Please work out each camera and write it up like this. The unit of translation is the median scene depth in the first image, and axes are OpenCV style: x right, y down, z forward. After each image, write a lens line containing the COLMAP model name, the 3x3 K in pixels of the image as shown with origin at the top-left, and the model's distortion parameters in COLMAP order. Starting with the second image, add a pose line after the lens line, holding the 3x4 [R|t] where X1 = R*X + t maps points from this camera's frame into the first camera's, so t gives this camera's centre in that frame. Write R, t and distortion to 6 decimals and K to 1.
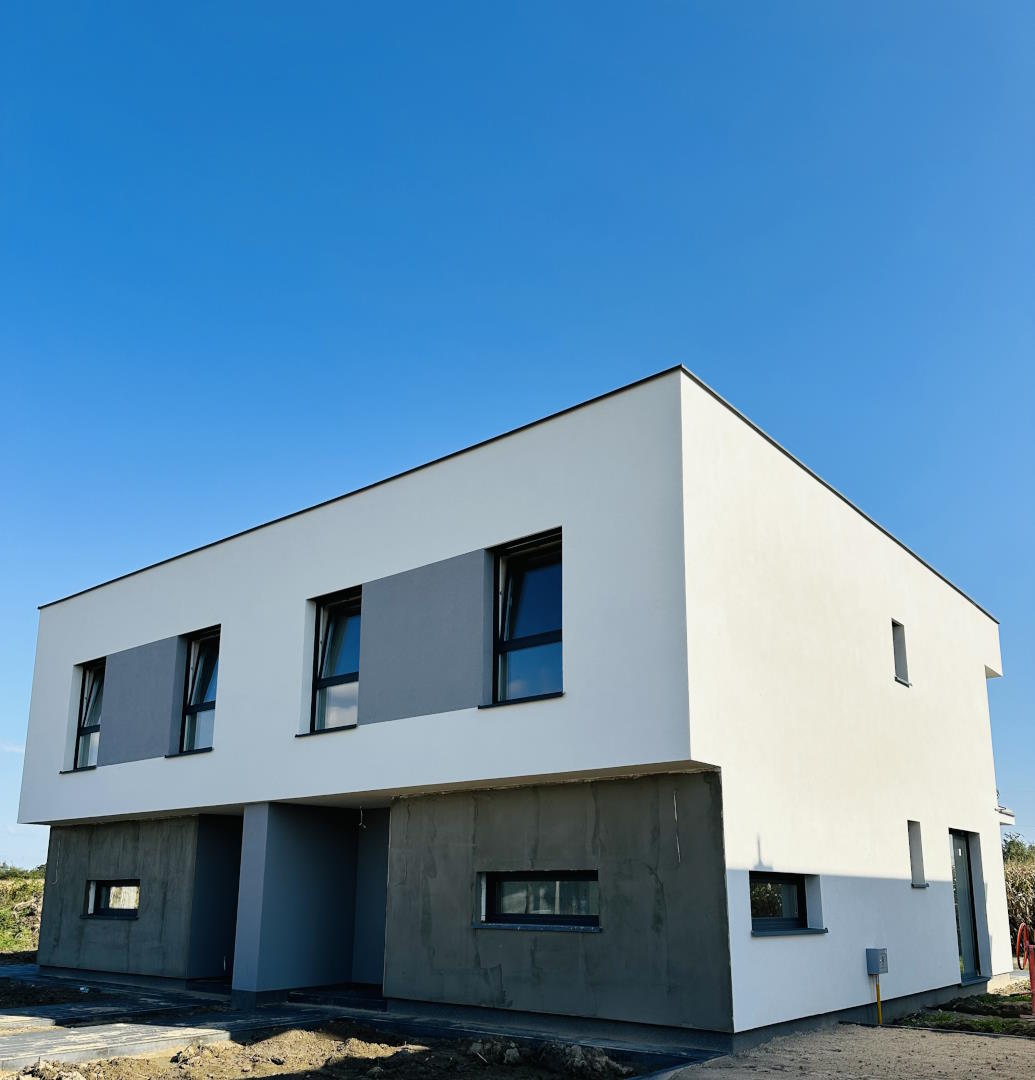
lens RADIAL K [[925.6, 0, 570.3], [0, 925.6, 702.7], [0, 0, 1]] dist [0.082494, -0.136421]
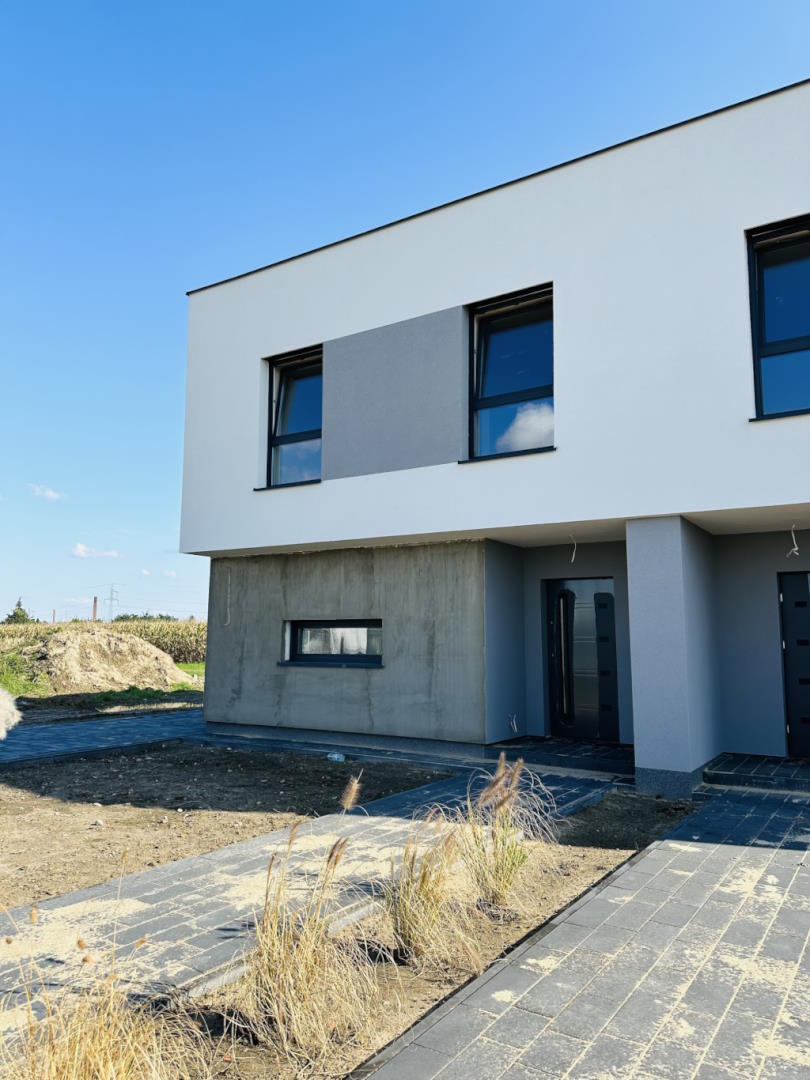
lens RADIAL K [[759.0, 0, 409.3], [0, 759.0, 541.8], [0, 0, 1]] dist [0.066716, -0.066520]
pose [[0.997459, 0.012646, 0.070116, -0.450063], [-0.017941, 0.996990, 0.075423, 0.066659], [-0.068951, -0.076489, 0.994683, 0.324992]]
